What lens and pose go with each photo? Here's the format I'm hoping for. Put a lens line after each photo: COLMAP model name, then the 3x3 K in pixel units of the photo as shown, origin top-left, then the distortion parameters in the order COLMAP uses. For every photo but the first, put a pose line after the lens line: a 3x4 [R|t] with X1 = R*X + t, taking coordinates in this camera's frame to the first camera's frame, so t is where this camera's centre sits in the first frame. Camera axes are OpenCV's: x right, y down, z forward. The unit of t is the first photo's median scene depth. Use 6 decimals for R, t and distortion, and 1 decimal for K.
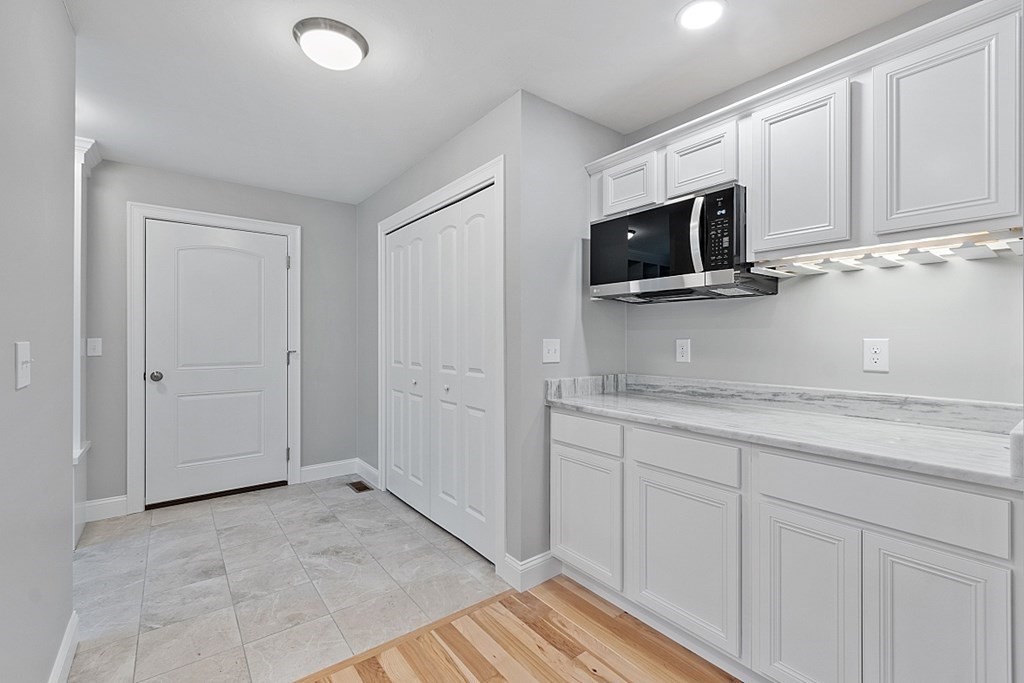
lens RADIAL K [[445.8, 0, 507.4], [0, 445.8, 336.3], [0, 0, 1]] dist [0.000442, 0.000013]
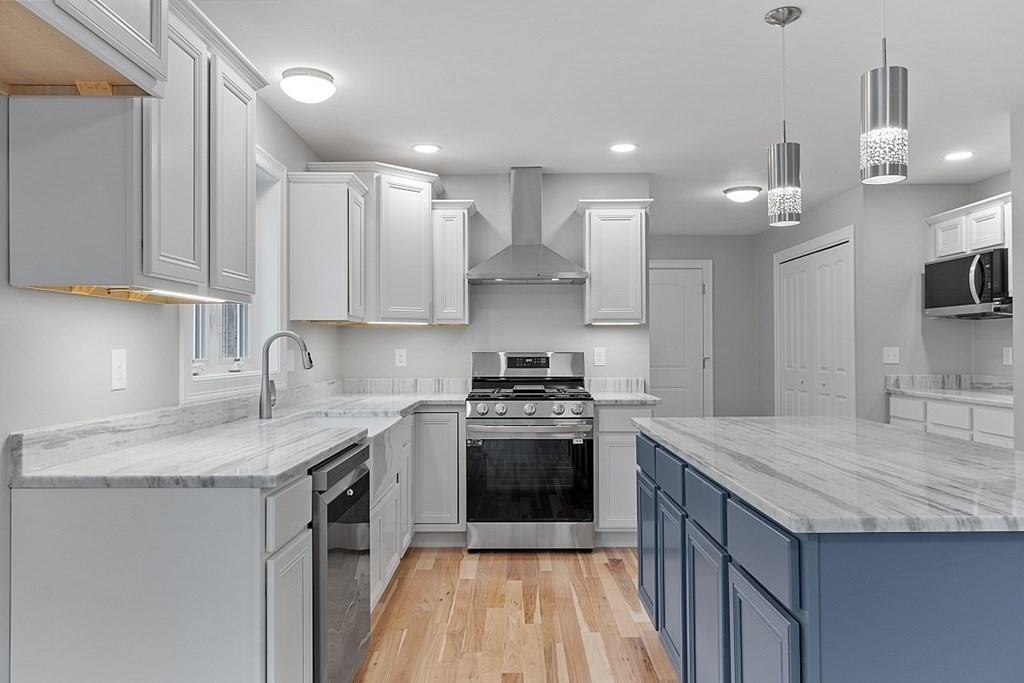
lens RADIAL K [[726.1, 0, 512.0], [0, 726.1, 341.5], [0, 0, 1]] dist [0.007937, 0.002088]
pose [[0.793740, -0.009212, -0.608187, 0.543702], [0.005023, 0.999950, -0.008590, 0.001457], [0.608236, 0.003763, 0.793747, -1.580404]]
